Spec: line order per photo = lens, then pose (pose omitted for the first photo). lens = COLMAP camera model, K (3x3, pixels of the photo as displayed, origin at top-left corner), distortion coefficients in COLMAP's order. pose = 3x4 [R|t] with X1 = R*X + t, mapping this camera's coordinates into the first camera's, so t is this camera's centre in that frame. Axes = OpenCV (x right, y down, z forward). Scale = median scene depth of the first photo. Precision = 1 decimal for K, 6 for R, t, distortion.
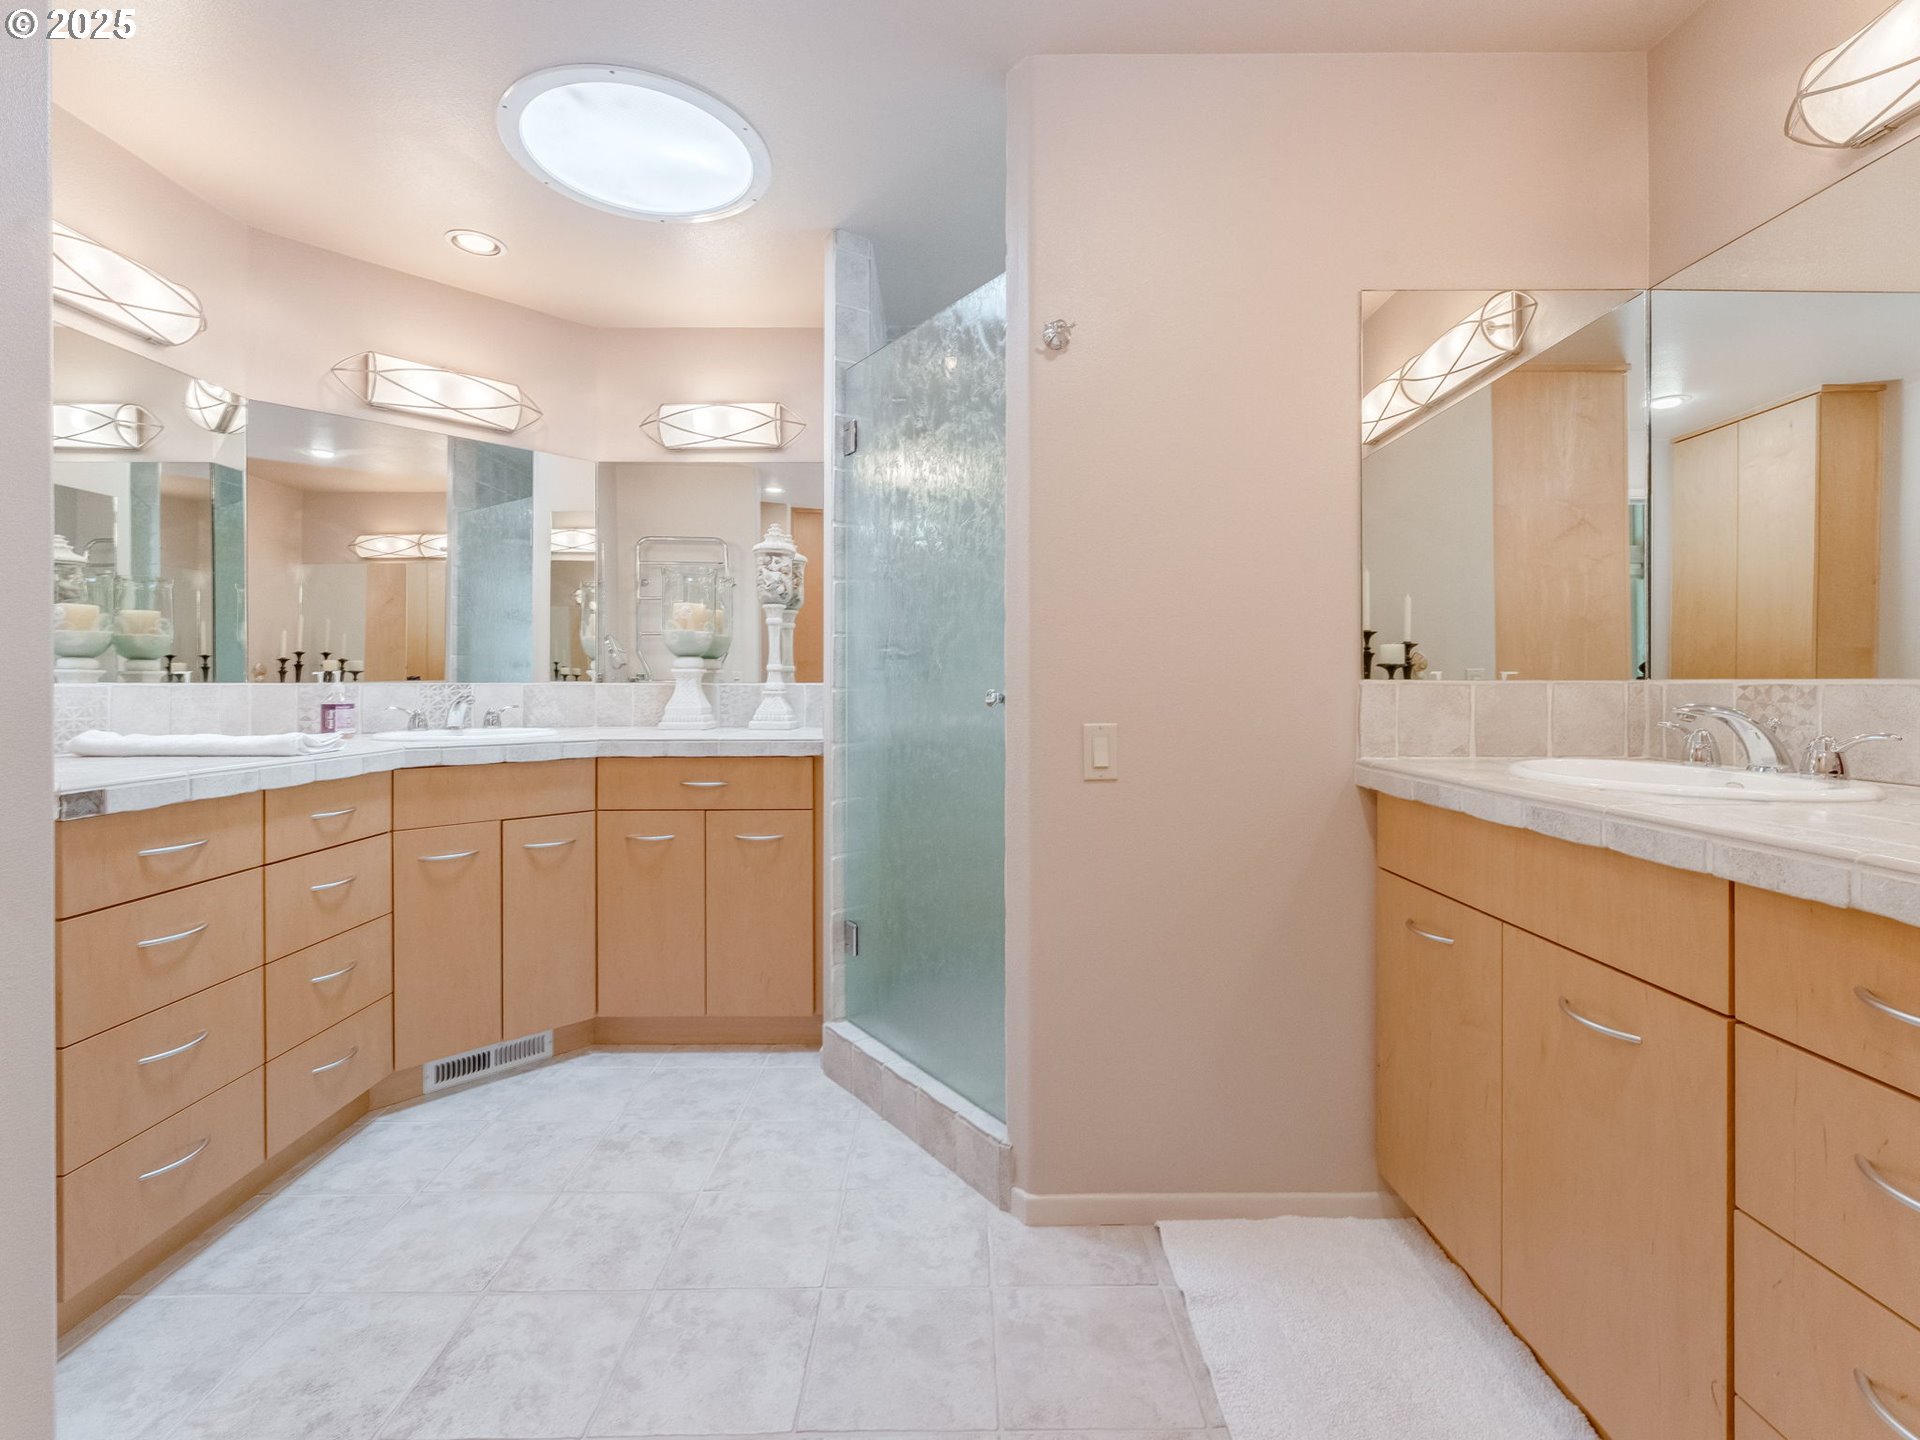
lens RADIAL K [[873.7, 0, 953.4], [0, 873.7, 688.6], [0, 0, 1]] dist [0.004068, -0.000182]
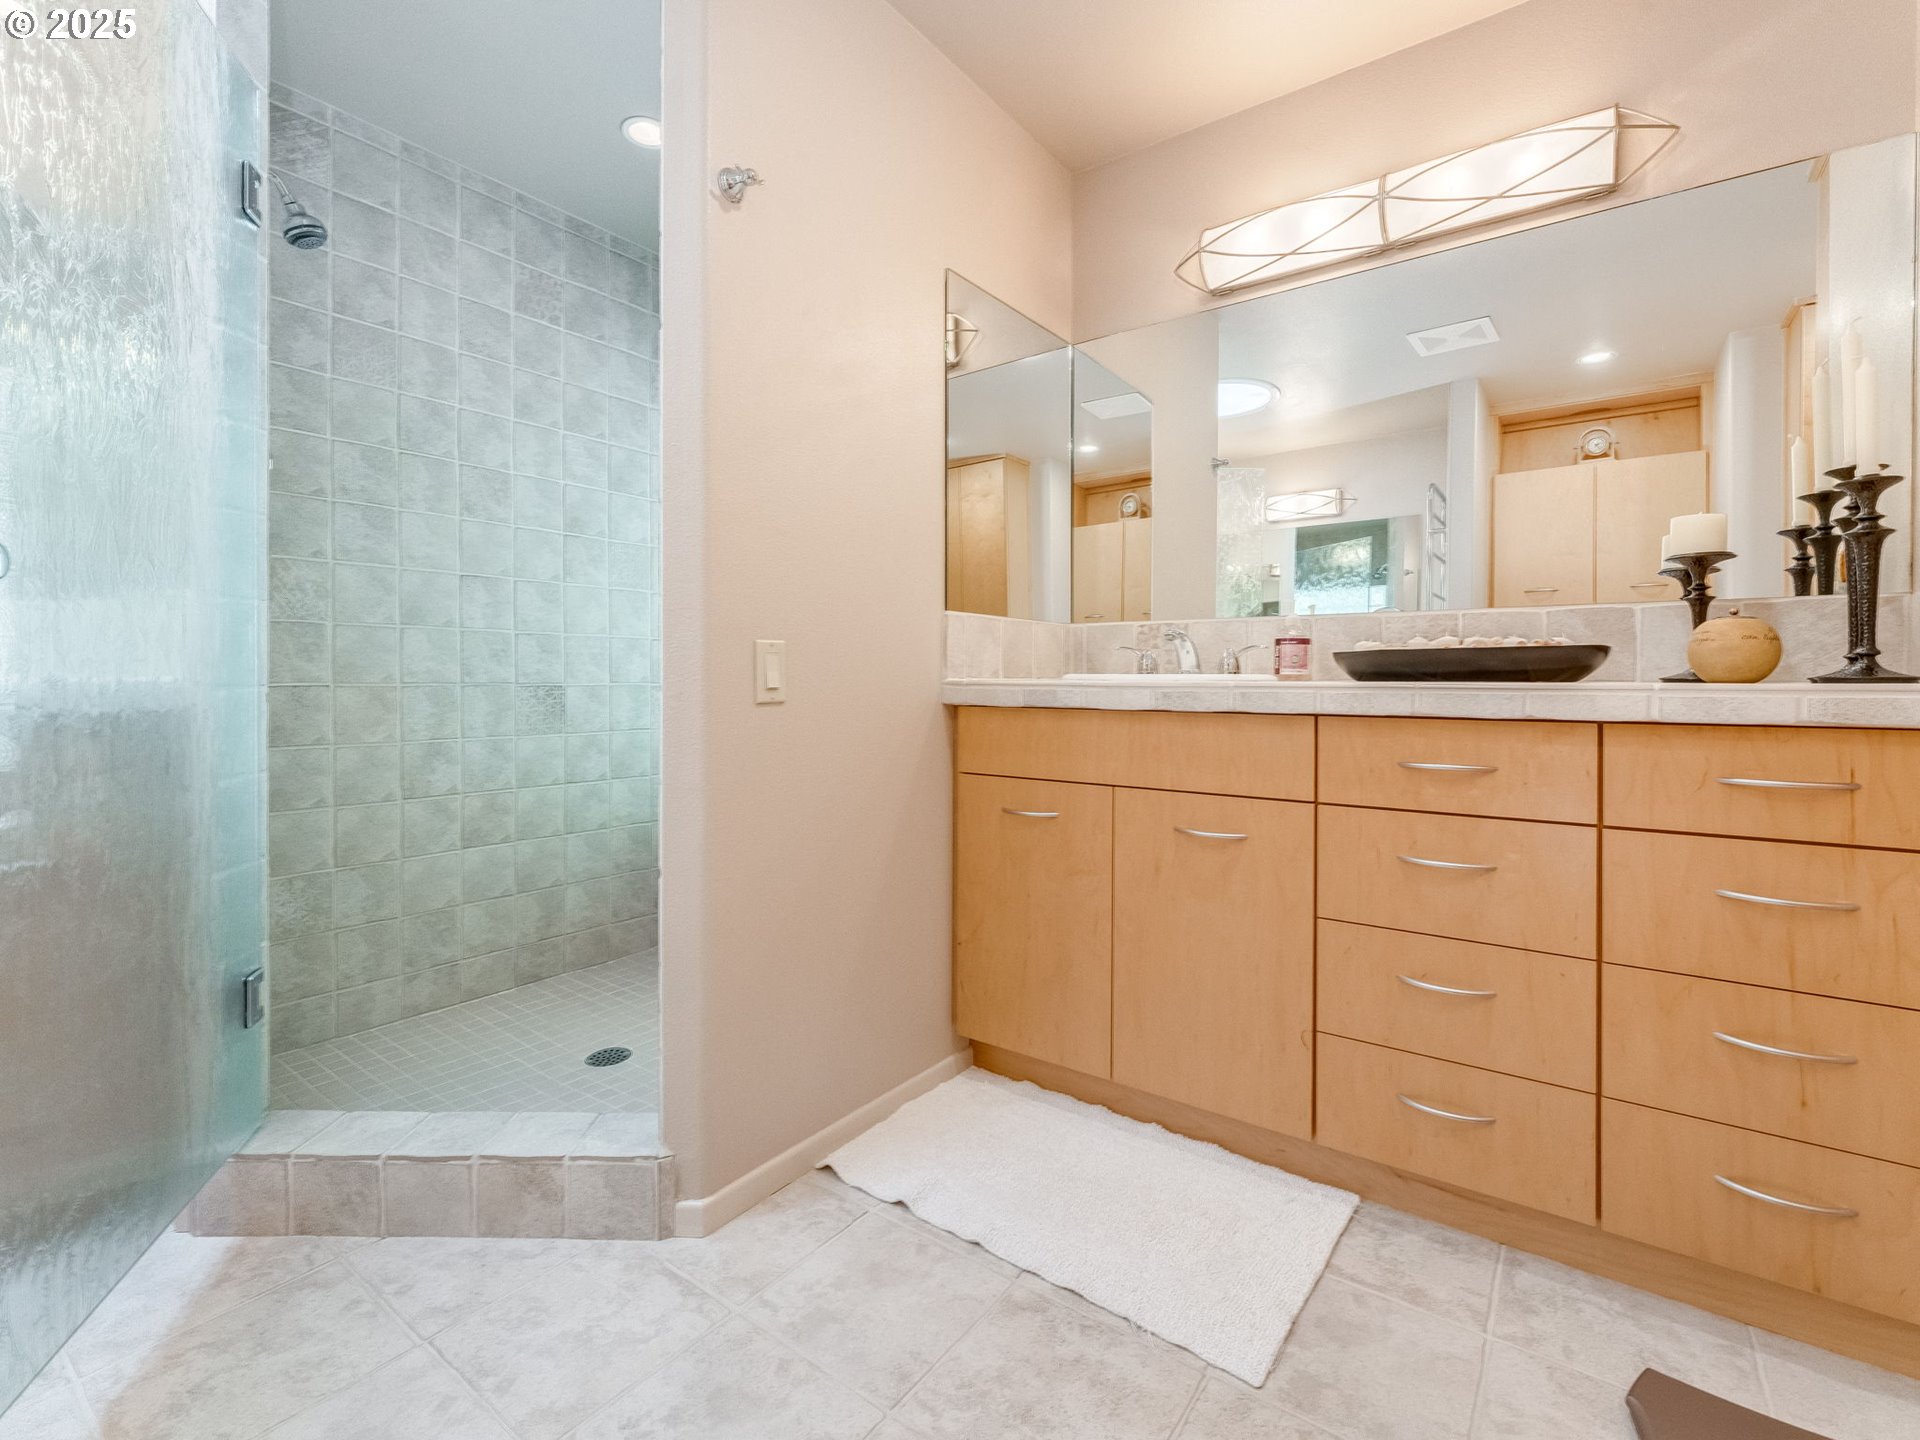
lens RADIAL K [[873.7, 0, 953.4], [0, 873.7, 688.6], [0, 0, 1]] dist [0.004068, -0.000182]
pose [[0.598733, -0.005283, 0.800931, -0.441923], [0.000832, 0.999982, 0.005974, 0.084901], [-0.800948, -0.002911, 0.598727, 0.310592]]
